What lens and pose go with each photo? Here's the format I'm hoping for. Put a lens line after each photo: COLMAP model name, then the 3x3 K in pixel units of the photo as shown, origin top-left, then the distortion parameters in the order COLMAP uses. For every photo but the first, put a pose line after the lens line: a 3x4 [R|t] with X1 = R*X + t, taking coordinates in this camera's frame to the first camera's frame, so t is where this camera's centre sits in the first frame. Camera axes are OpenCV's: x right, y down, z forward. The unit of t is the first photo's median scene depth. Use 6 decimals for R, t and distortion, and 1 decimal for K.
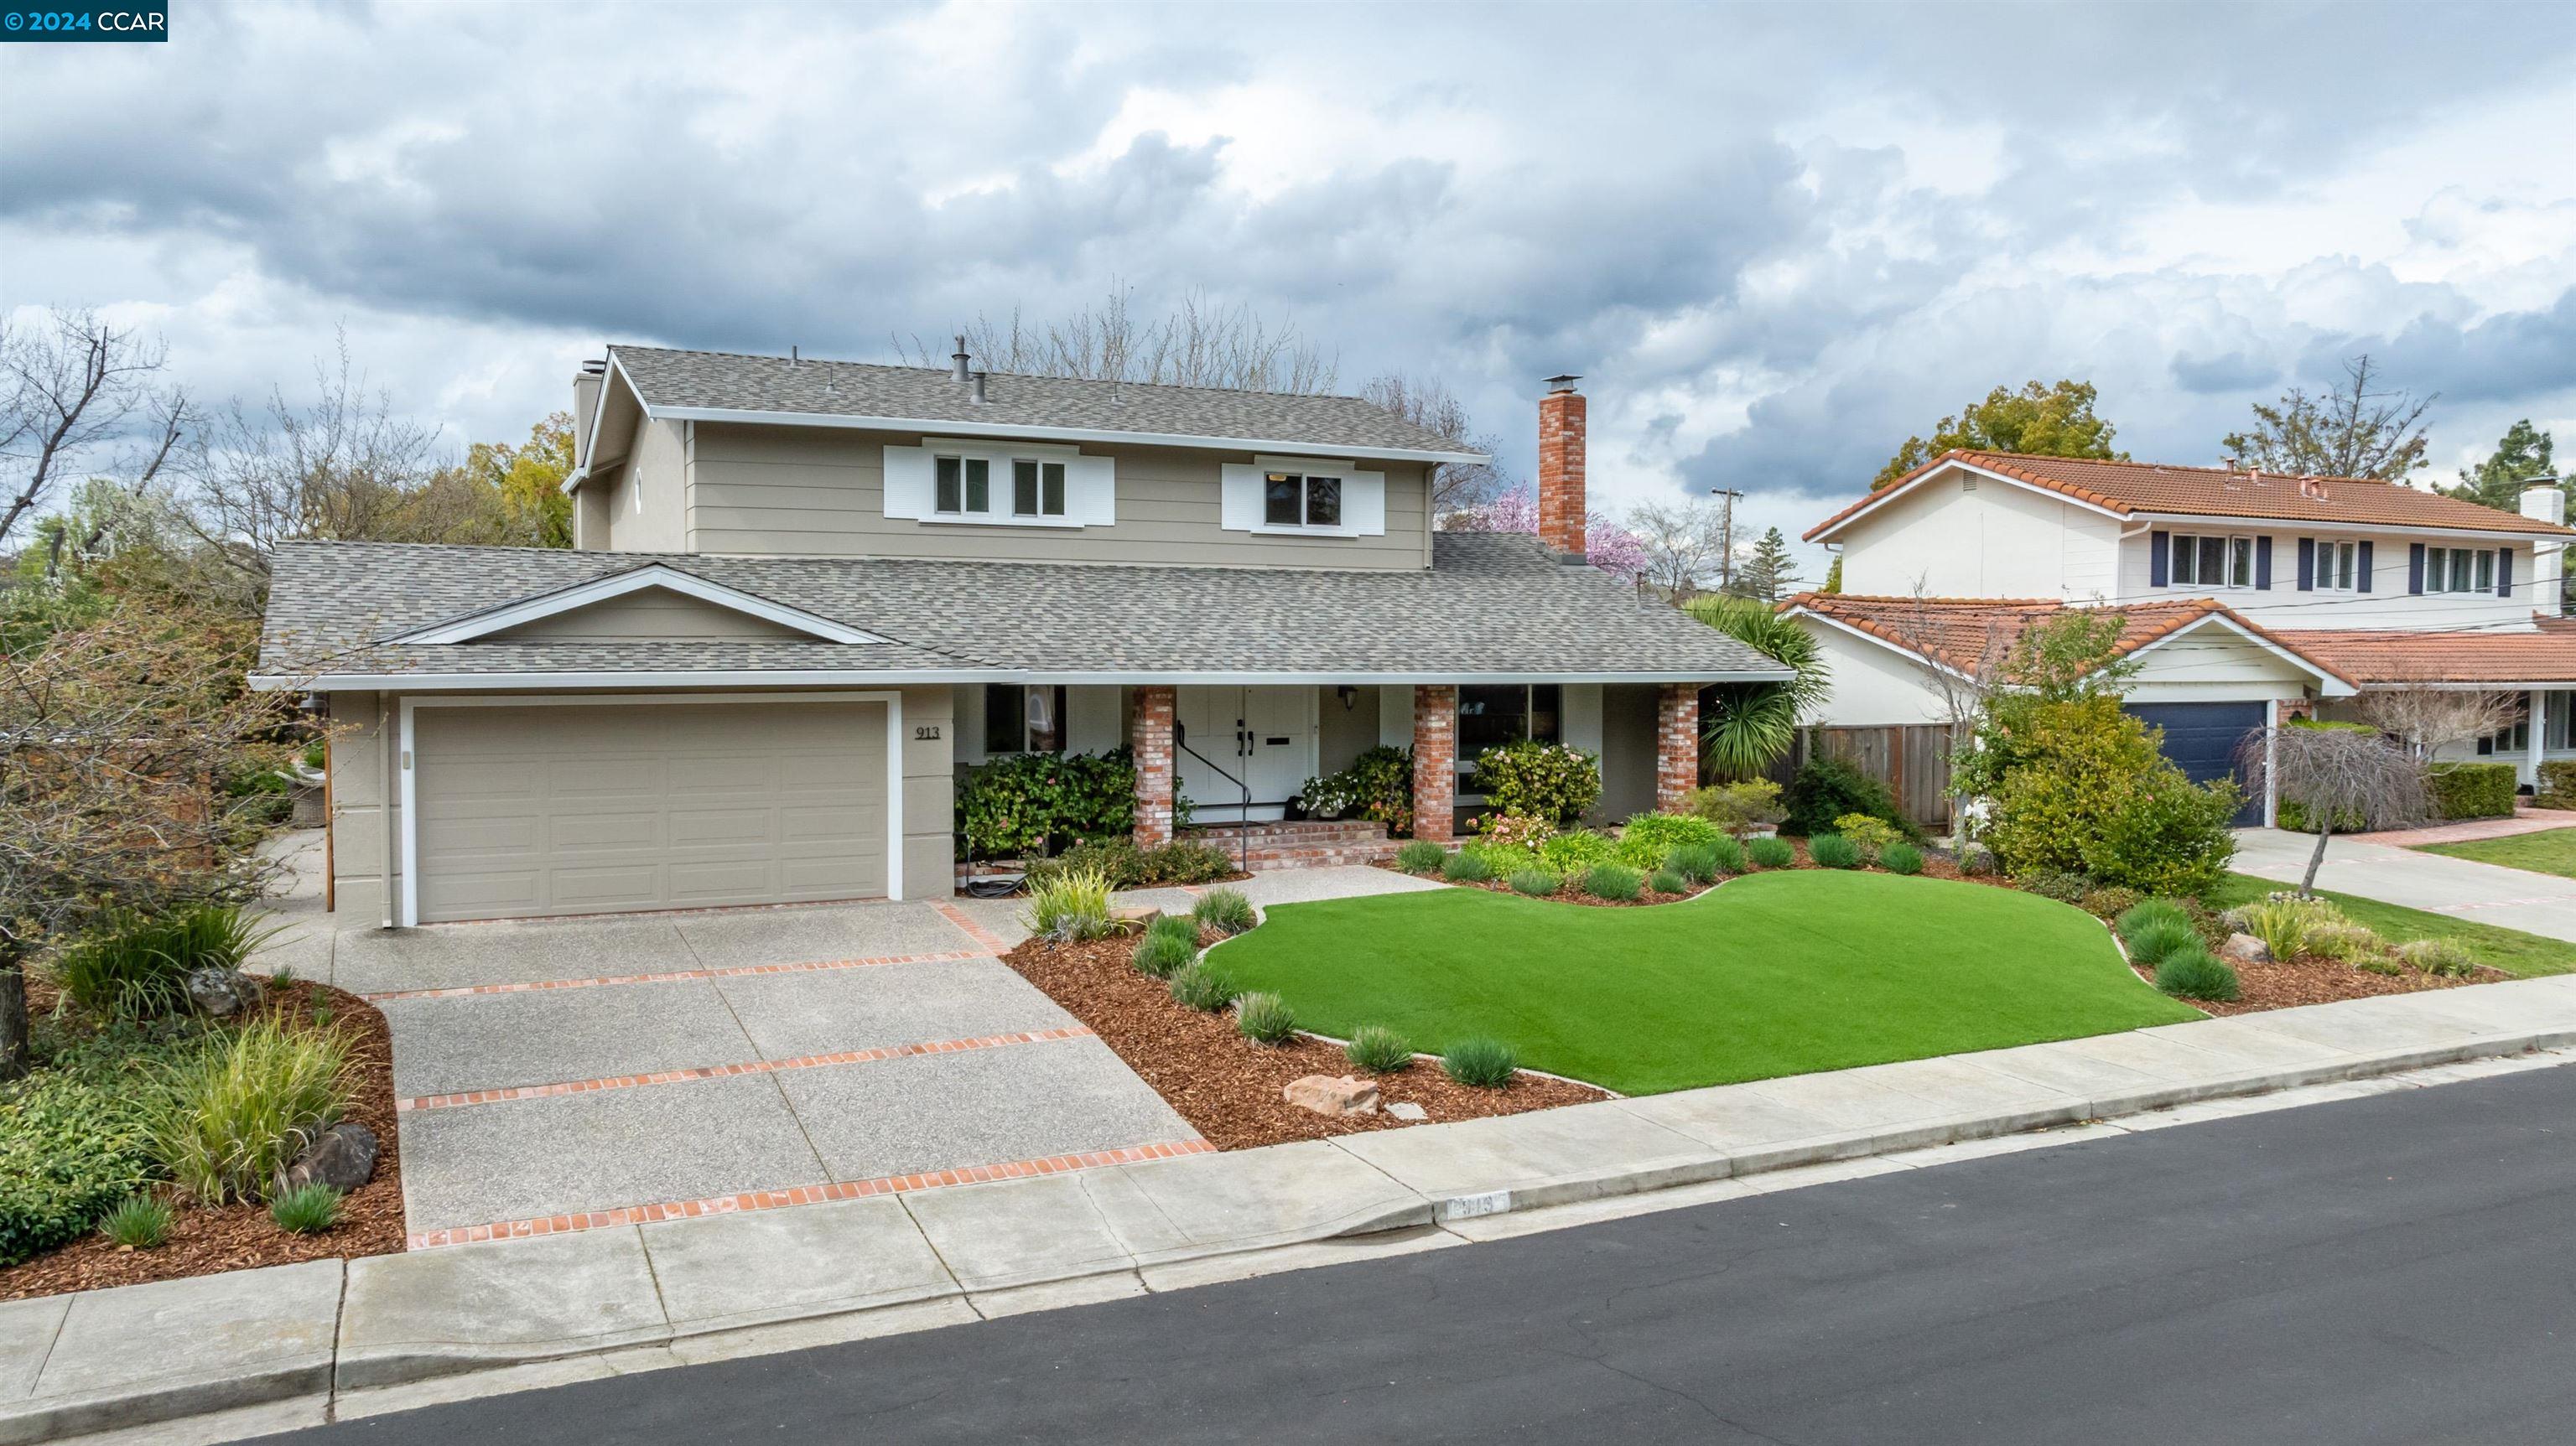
lens RADIAL K [[1808.2, 0, 1288.0], [0, 1808.2, 723.0], [0, 0, 1]] dist [-0.022482, 0.033594]
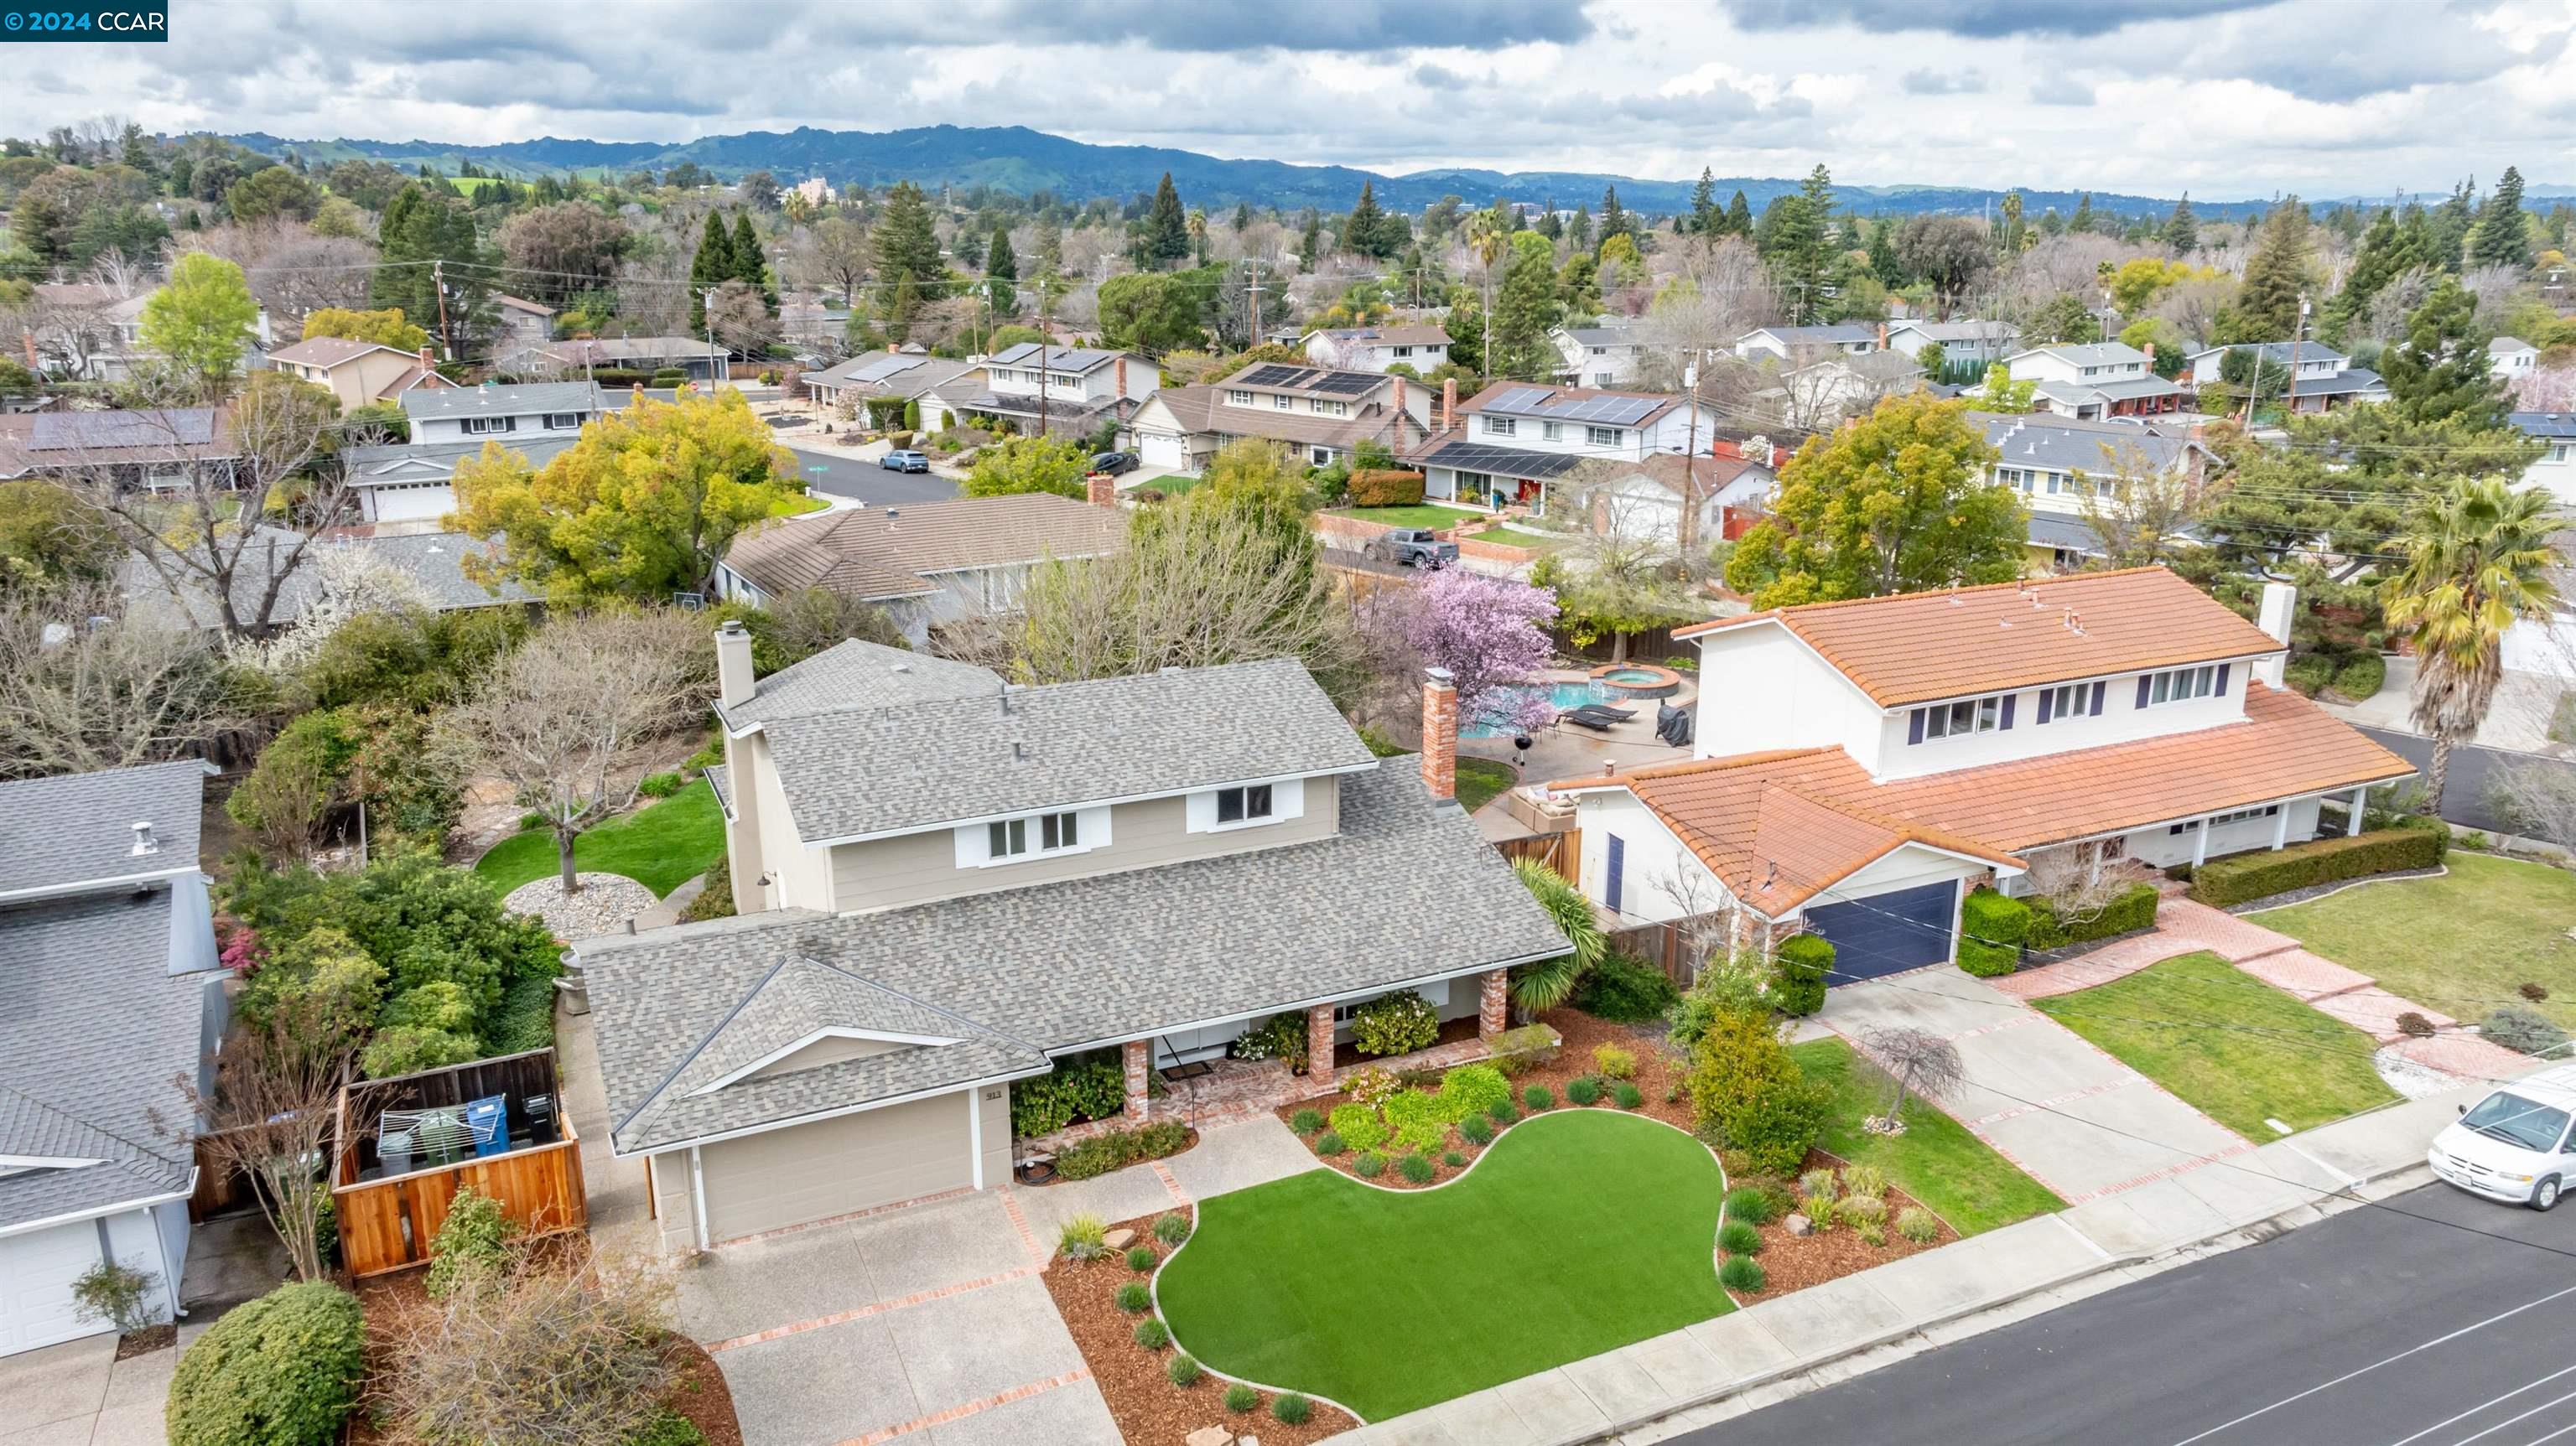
lens RADIAL K [[1808.2, 0, 1288.0], [0, 1808.2, 723.0], [0, 0, 1]] dist [-0.022482, 0.033594]
pose [[0.999640, 0.006946, -0.025915, 0.093213], [-0.000565, 0.971139, 0.238512, -0.618174], [0.026824, -0.238411, 0.970794, -0.435953]]
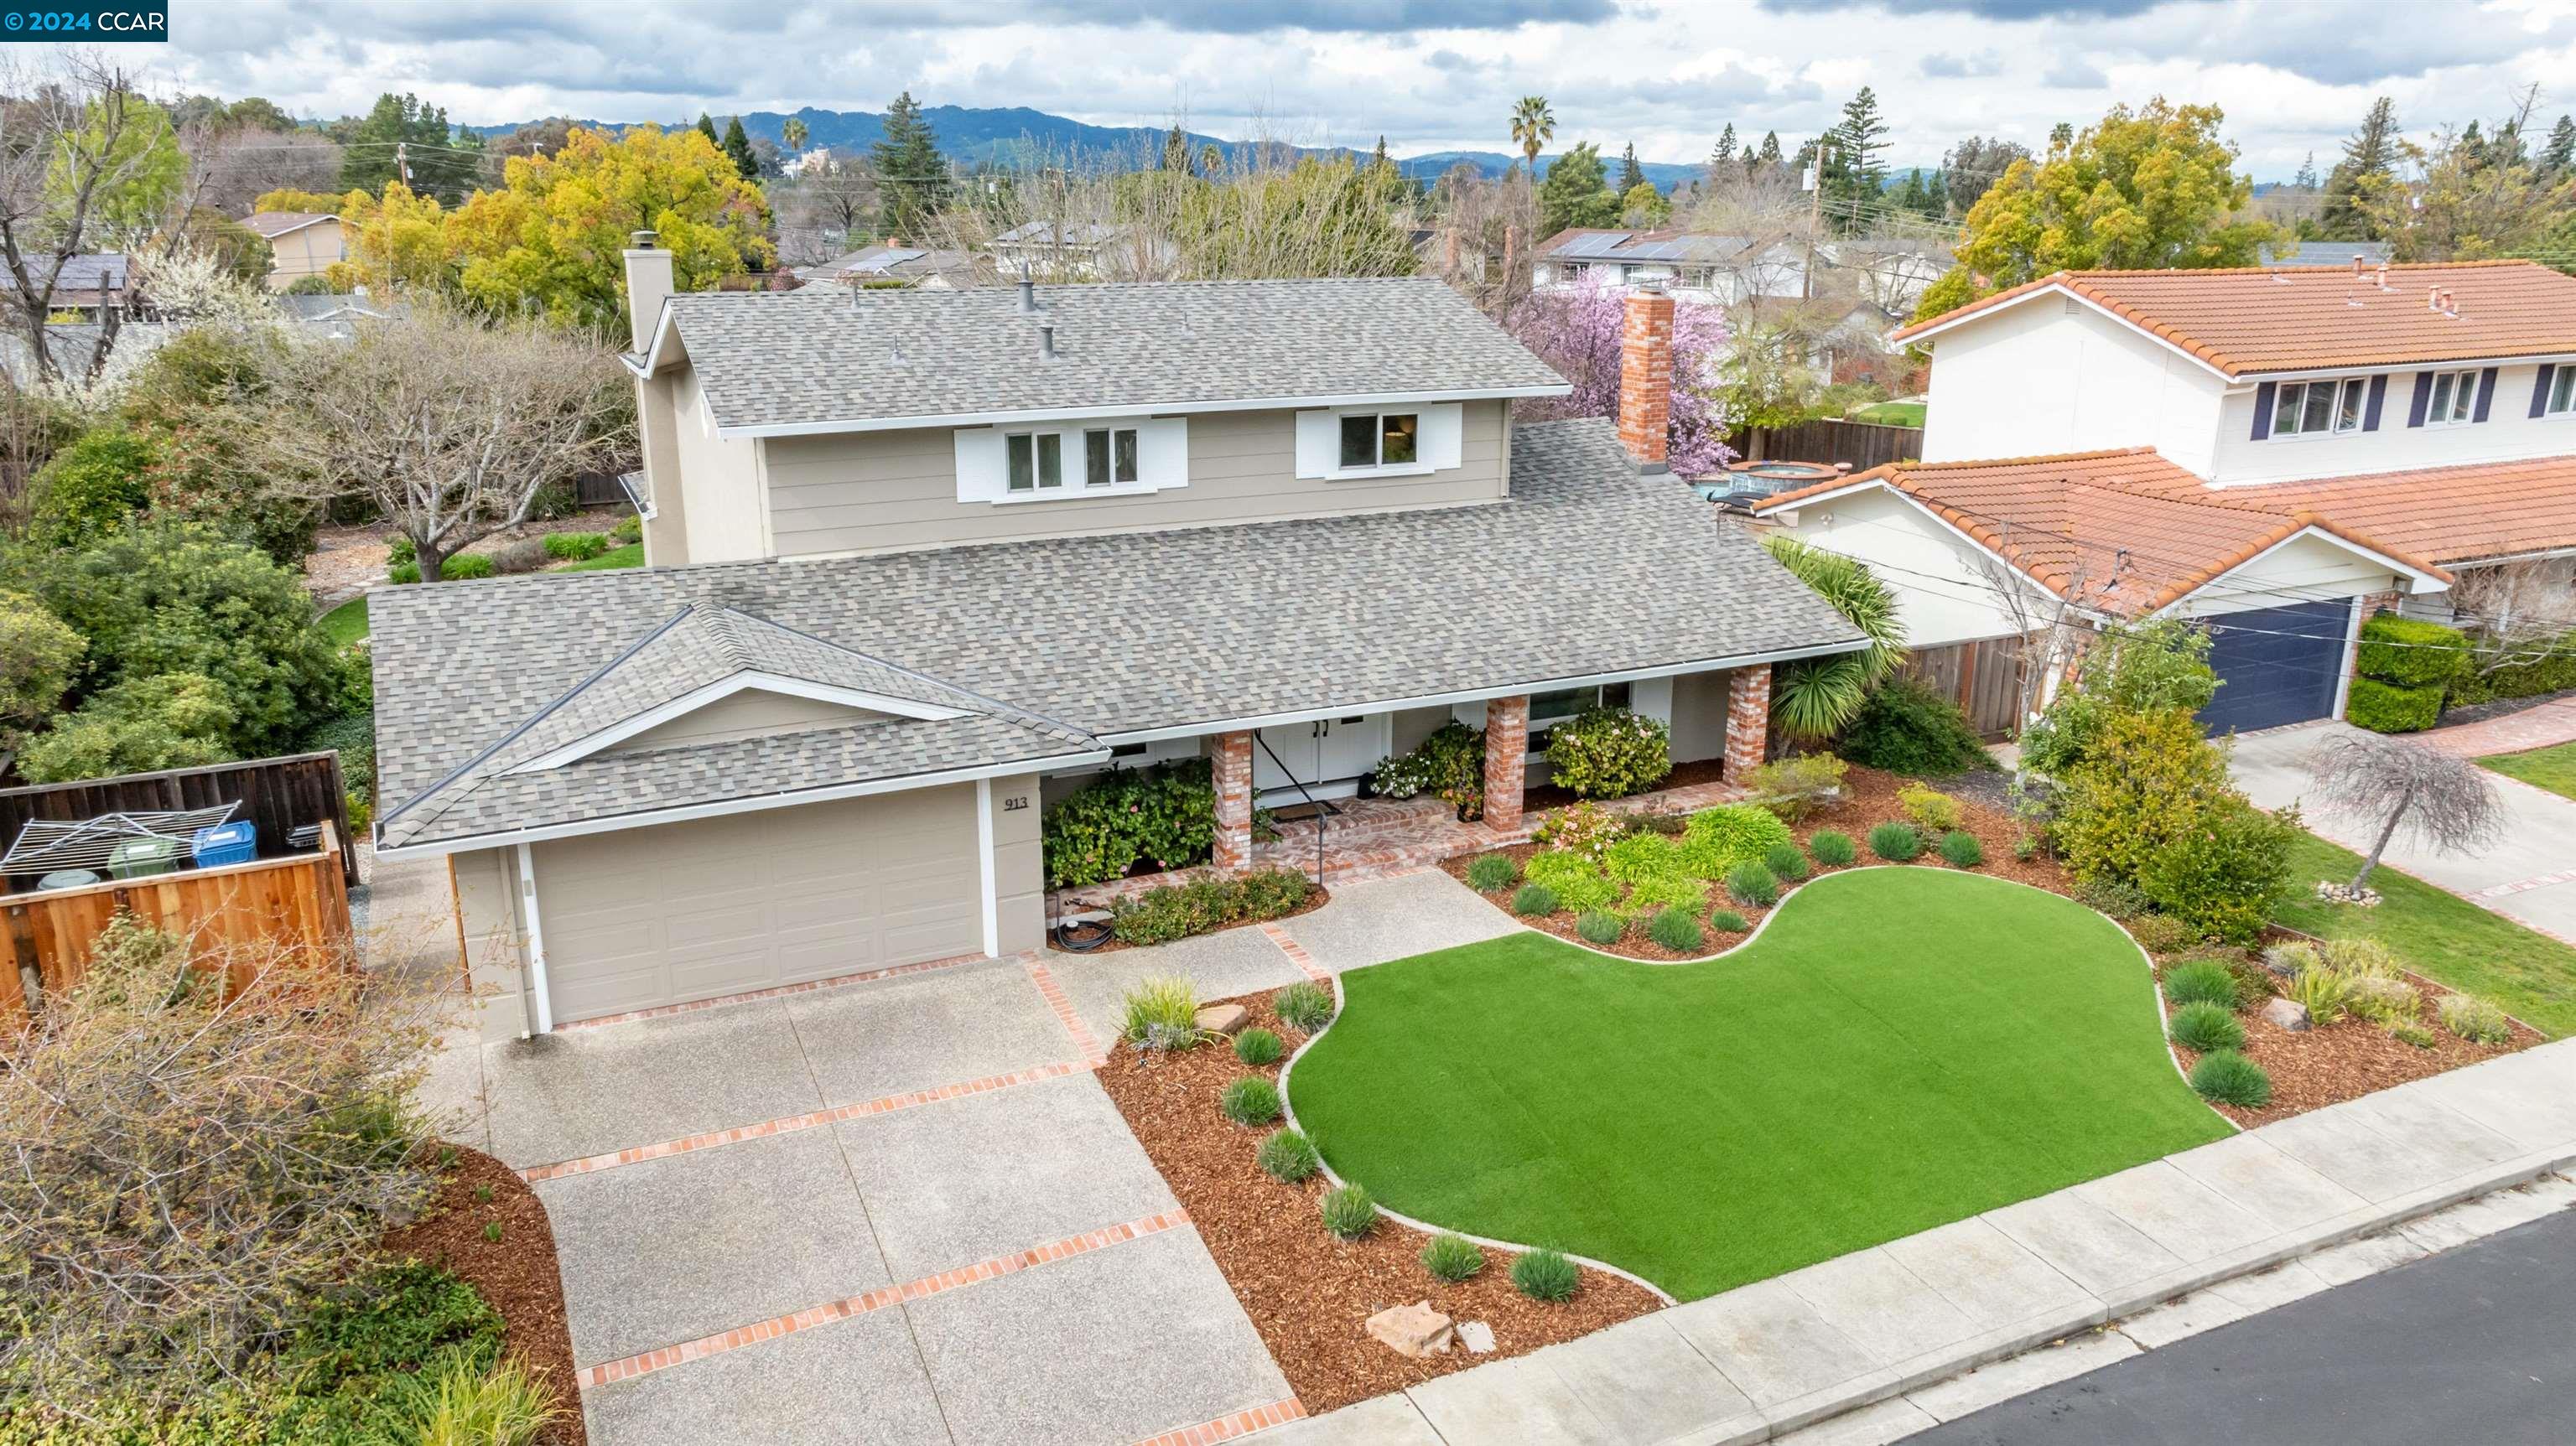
lens RADIAL K [[1811.2, 0, 1288.0], [0, 1811.2, 723.0], [0, 0, 1]] dist [-0.028654, 0.050419]
pose [[0.999534, 0.009354, -0.029048, -0.012753], [-0.001871, 0.968860, 0.247603, -0.255528], [0.030460, -0.247434, 0.968426, 0.013706]]
